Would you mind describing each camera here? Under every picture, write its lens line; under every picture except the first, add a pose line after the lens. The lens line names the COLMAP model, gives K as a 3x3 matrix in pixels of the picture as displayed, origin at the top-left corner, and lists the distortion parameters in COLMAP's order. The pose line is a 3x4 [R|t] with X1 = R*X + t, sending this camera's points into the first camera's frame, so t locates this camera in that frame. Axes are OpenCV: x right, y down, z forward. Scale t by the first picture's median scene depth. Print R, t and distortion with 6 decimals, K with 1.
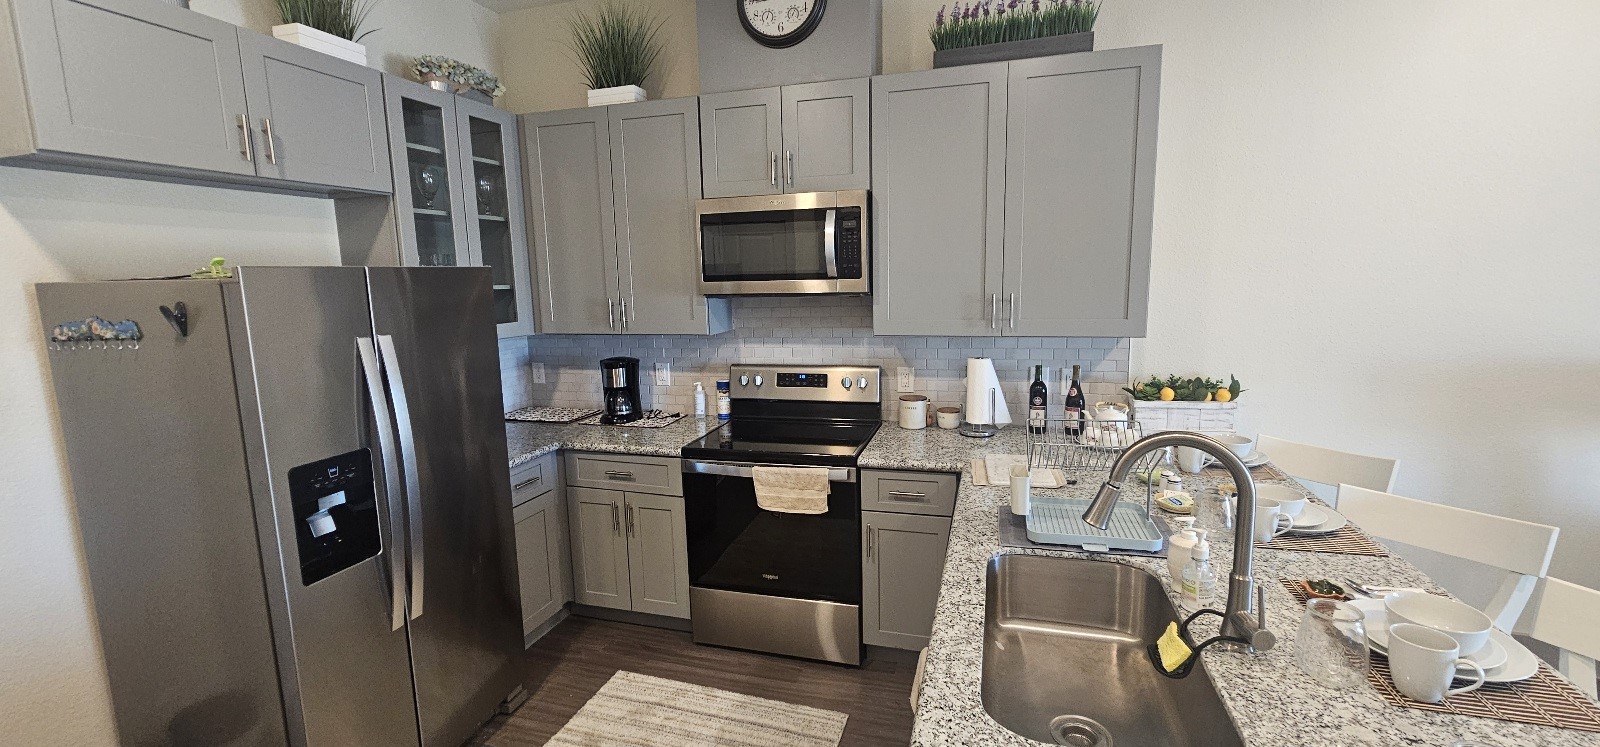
lens RADIAL K [[657.2, 0, 800.0], [0, 657.2, 373.5], [0, 0, 1]] dist [-0.001889, 0.000021]
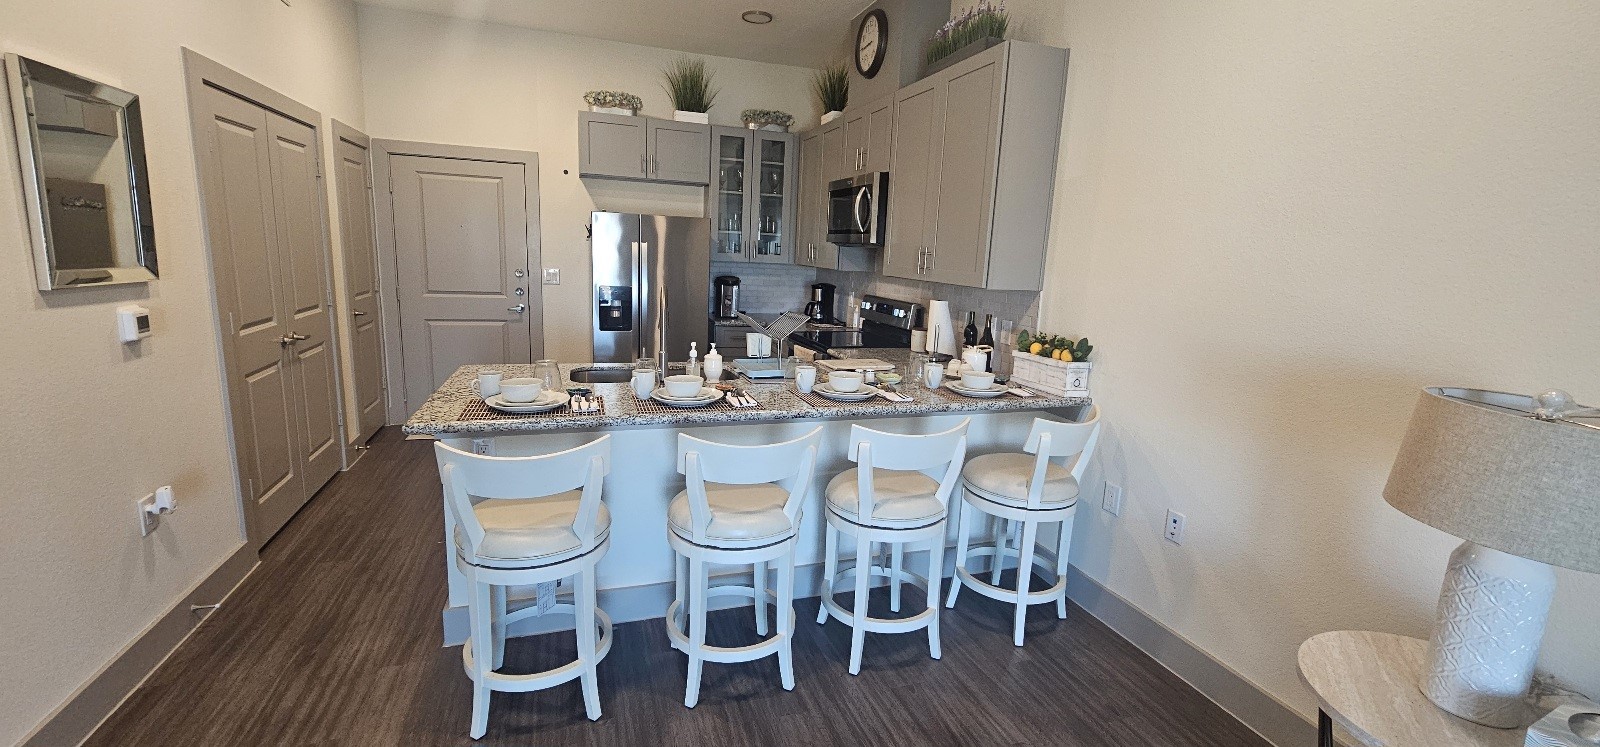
lens RADIAL K [[657.2, 0, 800.0], [0, 657.2, 373.5], [0, 0, 1]] dist [-0.001889, 0.000021]
pose [[0.576599, 0.205643, -0.790724, 1.226061], [-0.187216, 0.975311, 0.117130, 0.017175], [0.795289, 0.080499, 0.600862, 0.004633]]
